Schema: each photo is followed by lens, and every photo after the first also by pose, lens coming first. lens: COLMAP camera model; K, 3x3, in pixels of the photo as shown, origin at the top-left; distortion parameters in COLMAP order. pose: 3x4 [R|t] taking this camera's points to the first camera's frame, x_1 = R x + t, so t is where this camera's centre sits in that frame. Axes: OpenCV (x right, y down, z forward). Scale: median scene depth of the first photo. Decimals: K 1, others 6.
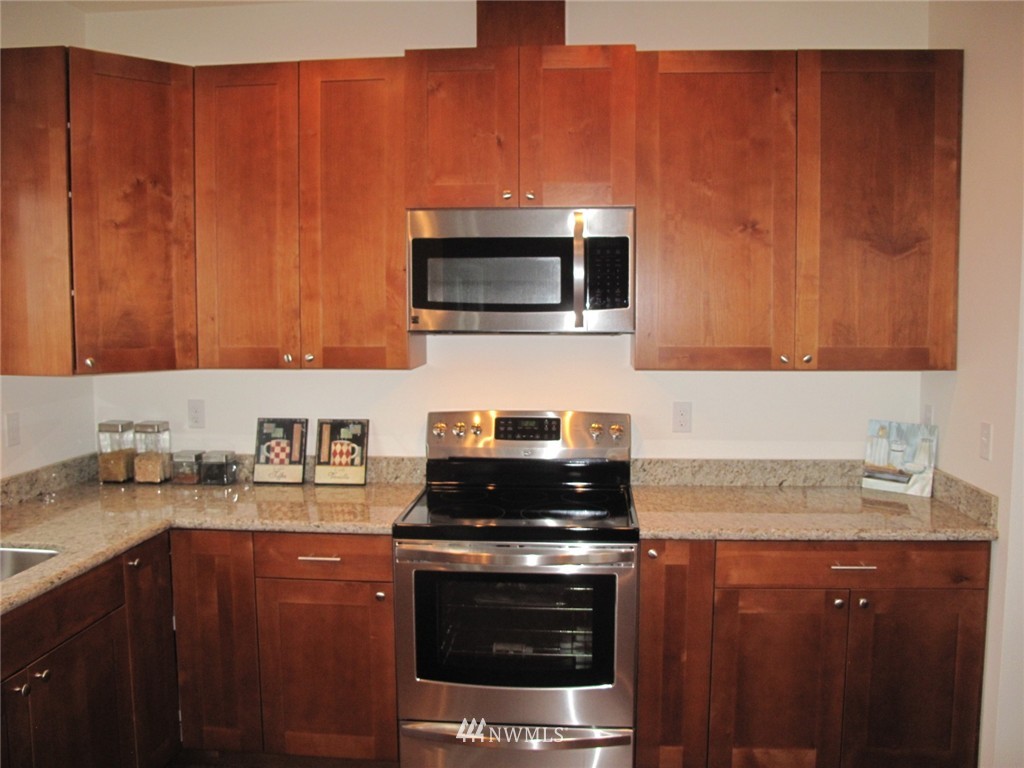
lens RADIAL K [[858.6, 0, 516.3], [0, 858.6, 377.7], [0, 0, 1]] dist [-0.148119, 0.118009]
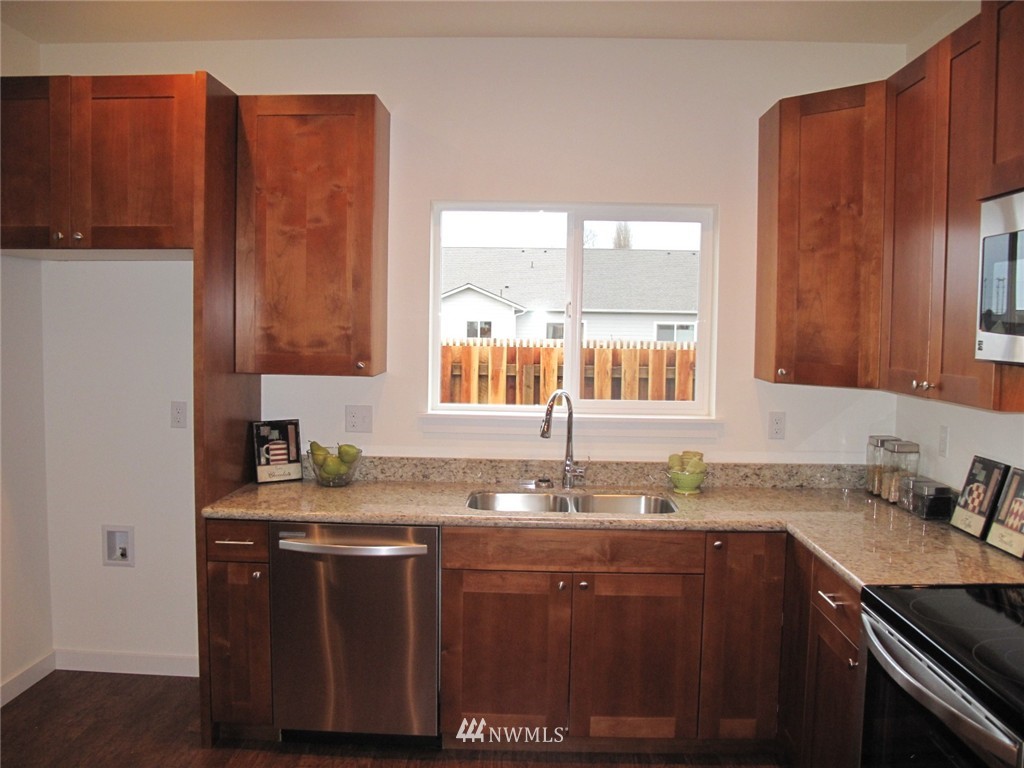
lens RADIAL K [[858.6, 0, 516.3], [0, 858.6, 377.7], [0, 0, 1]] dist [-0.148119, 0.118009]
pose [[0.050315, 0.064135, -0.996672, 0.576669], [-0.091769, 0.994011, 0.059331, -0.043292], [0.994508, 0.088478, 0.055899, 0.541226]]
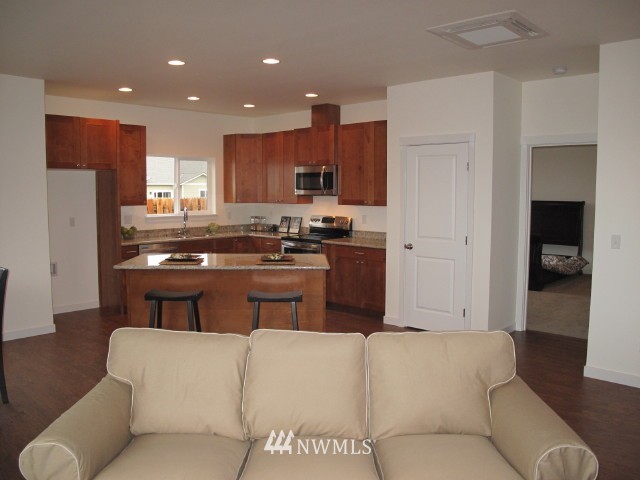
lens RADIAL K [[536.6, 0, 322.7], [0, 536.6, 236.1], [0, 0, 1]] dist [-0.148119, 0.118009]
pose [[0.783899, 0.056350, -0.618326, 1.612912], [-0.051600, 0.998341, 0.025564, 0.075289], [0.618740, 0.011866, 0.785506, -0.993725]]
